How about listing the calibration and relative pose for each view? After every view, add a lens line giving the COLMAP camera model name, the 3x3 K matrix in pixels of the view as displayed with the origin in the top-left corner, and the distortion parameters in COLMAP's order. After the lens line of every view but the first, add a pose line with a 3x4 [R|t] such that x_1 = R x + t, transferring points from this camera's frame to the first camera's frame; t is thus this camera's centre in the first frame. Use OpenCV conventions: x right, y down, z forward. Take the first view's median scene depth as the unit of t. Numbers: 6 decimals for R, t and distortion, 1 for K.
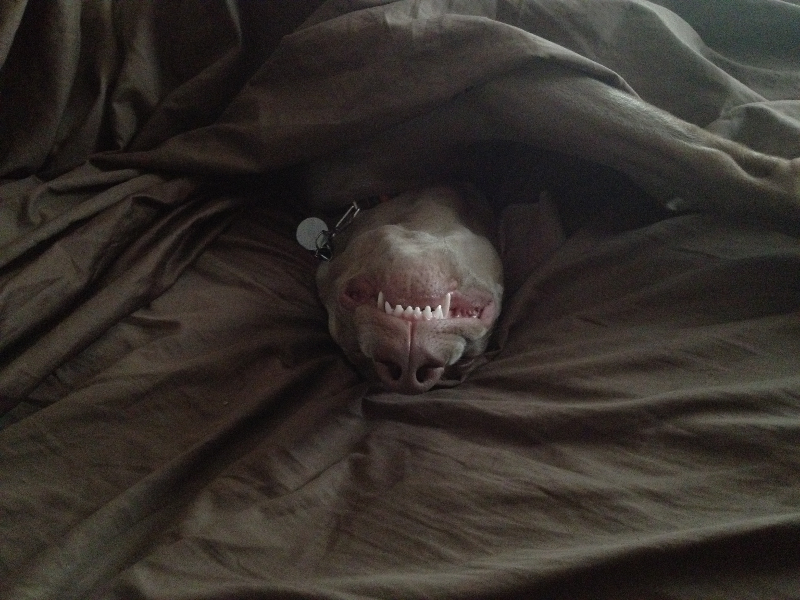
lens RADIAL K [[771.0, 0, 419.1], [0, 771.0, 300.2], [0, 0, 1]] dist [0.148036, -0.417531]
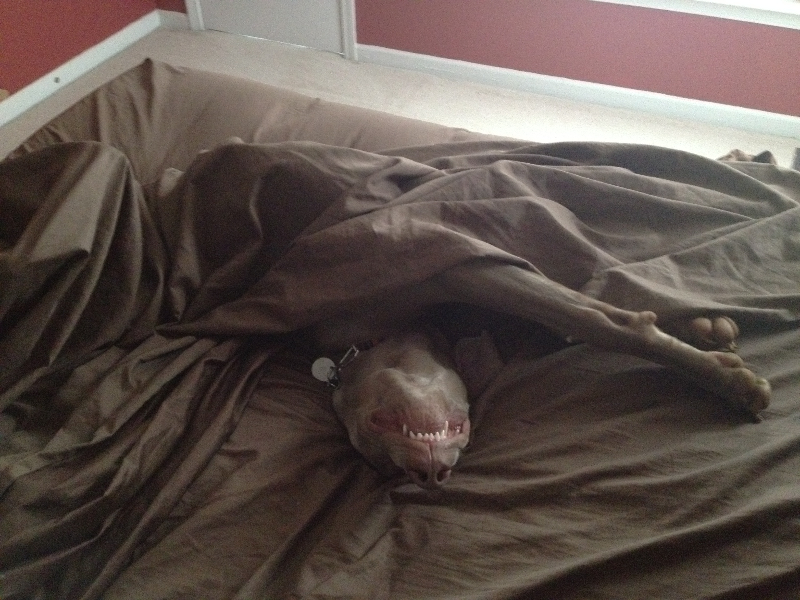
lens RADIAL K [[771.0, 0, 419.1], [0, 771.0, 300.2], [0, 0, 1]] dist [0.148036, -0.417531]
pose [[0.986585, -0.074847, 0.145081, -0.205212], [0.082623, 0.995408, -0.048327, -0.163889], [-0.140798, 0.059666, 0.988239, -0.529804]]
